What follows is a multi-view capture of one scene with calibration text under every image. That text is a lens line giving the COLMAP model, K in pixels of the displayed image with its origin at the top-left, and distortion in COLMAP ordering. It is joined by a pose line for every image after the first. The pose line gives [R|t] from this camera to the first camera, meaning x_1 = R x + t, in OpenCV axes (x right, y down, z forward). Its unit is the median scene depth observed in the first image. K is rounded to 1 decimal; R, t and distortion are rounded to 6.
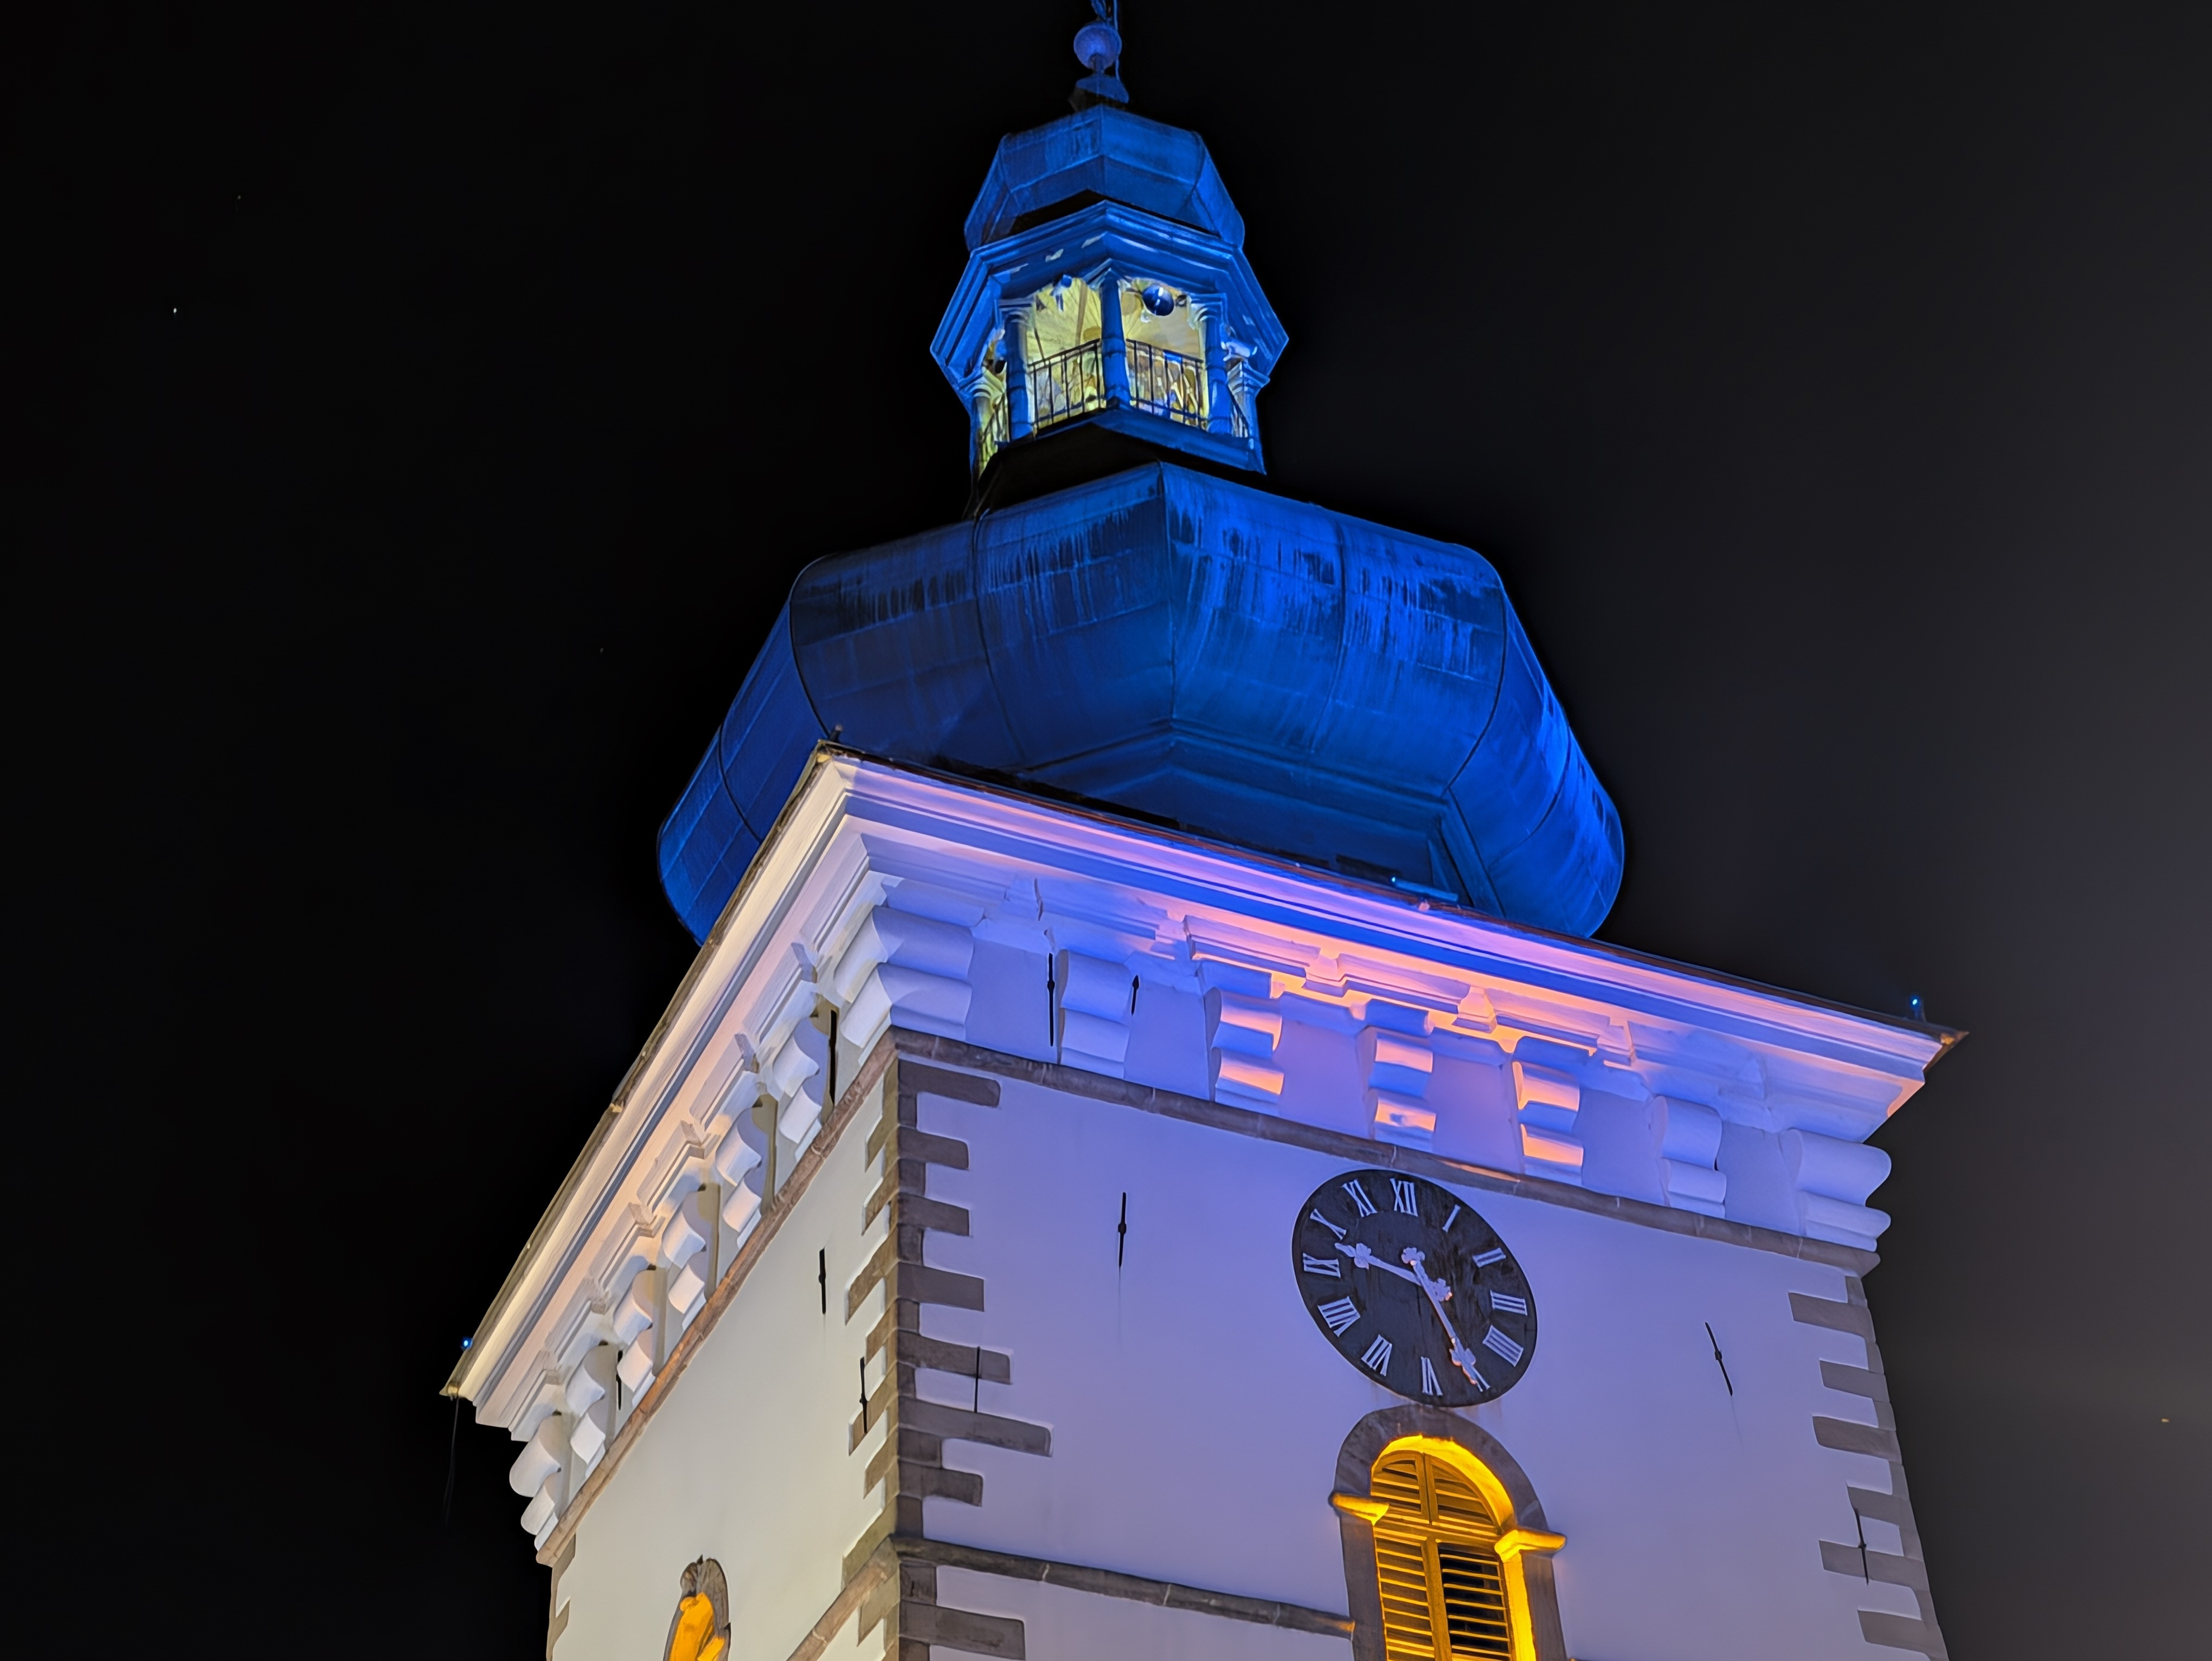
lens RADIAL K [[3391.1, 0, 1095.7], [0, 3391.1, 819.6], [0, 0, 1]] dist [0.213409, -0.932461]
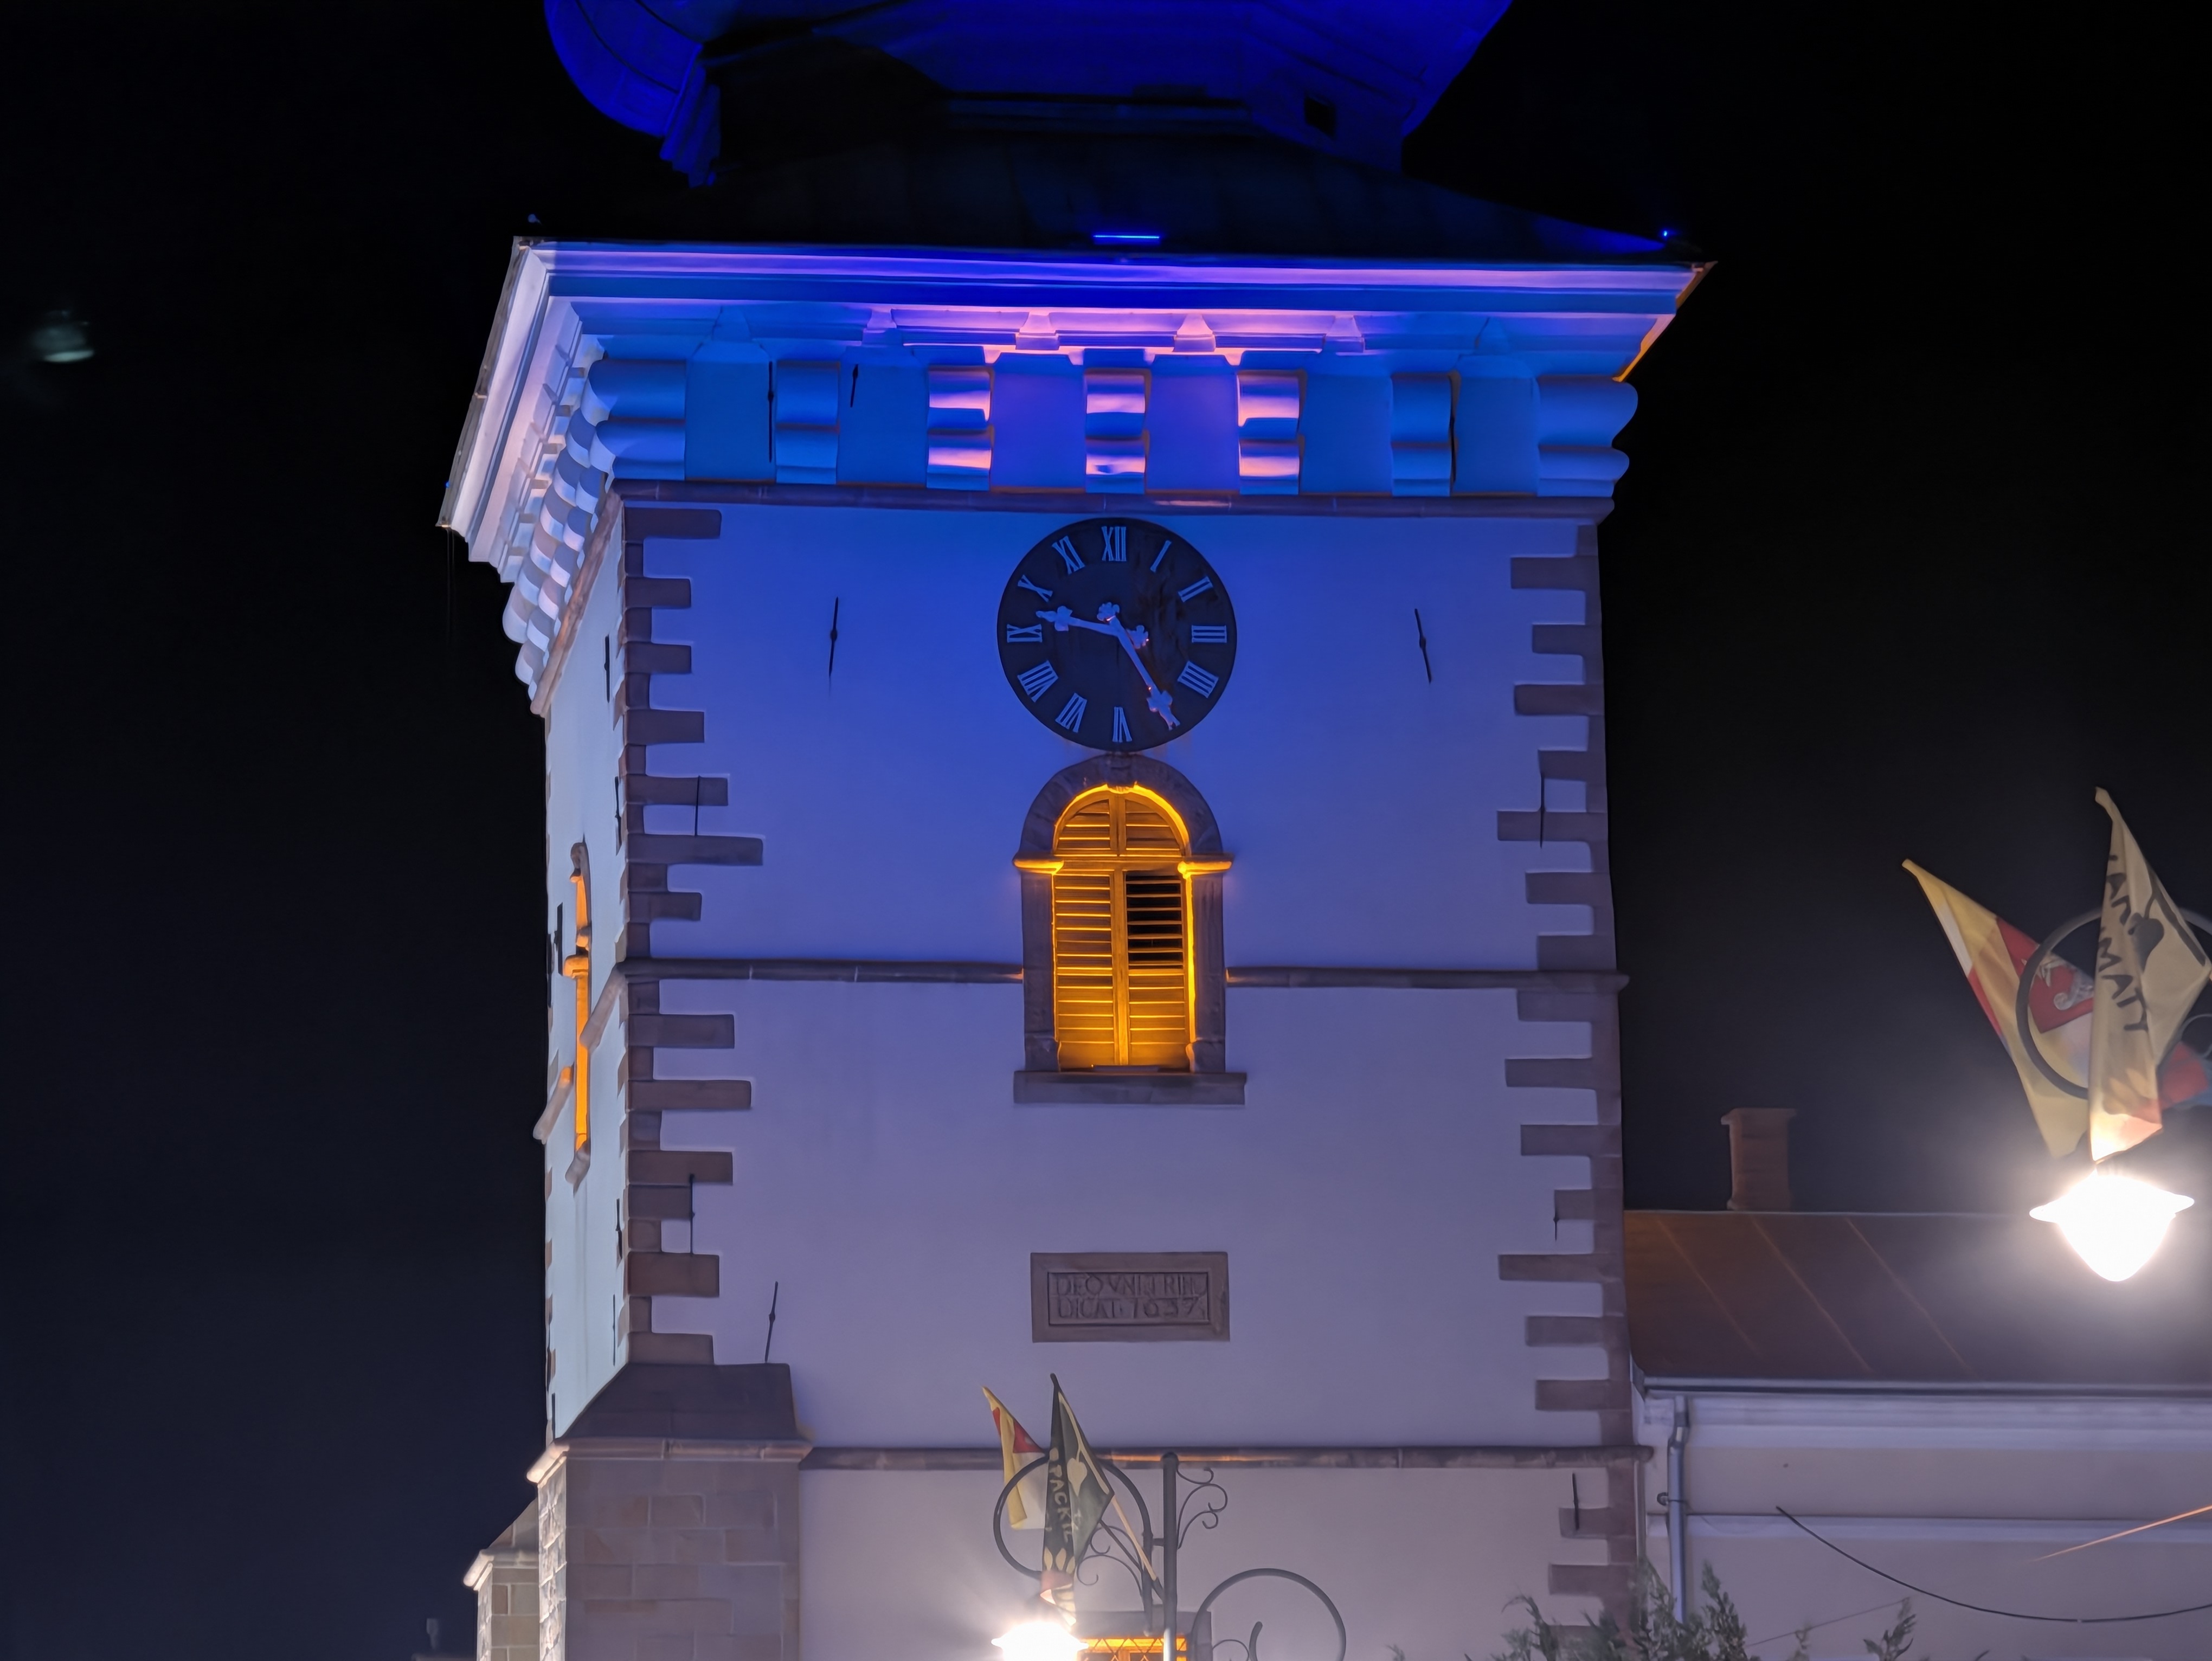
lens RADIAL K [[7595.6, 0, 1104.0], [0, 7595.6, 825.0], [0, 0, 1]] dist [0.315672, -1.630646]
pose [[0.963986, -0.037563, -0.263288, 0.752496], [0.158320, 0.876506, 0.454612, -0.955619], [0.213697, -0.479923, 0.850886, -1.175236]]
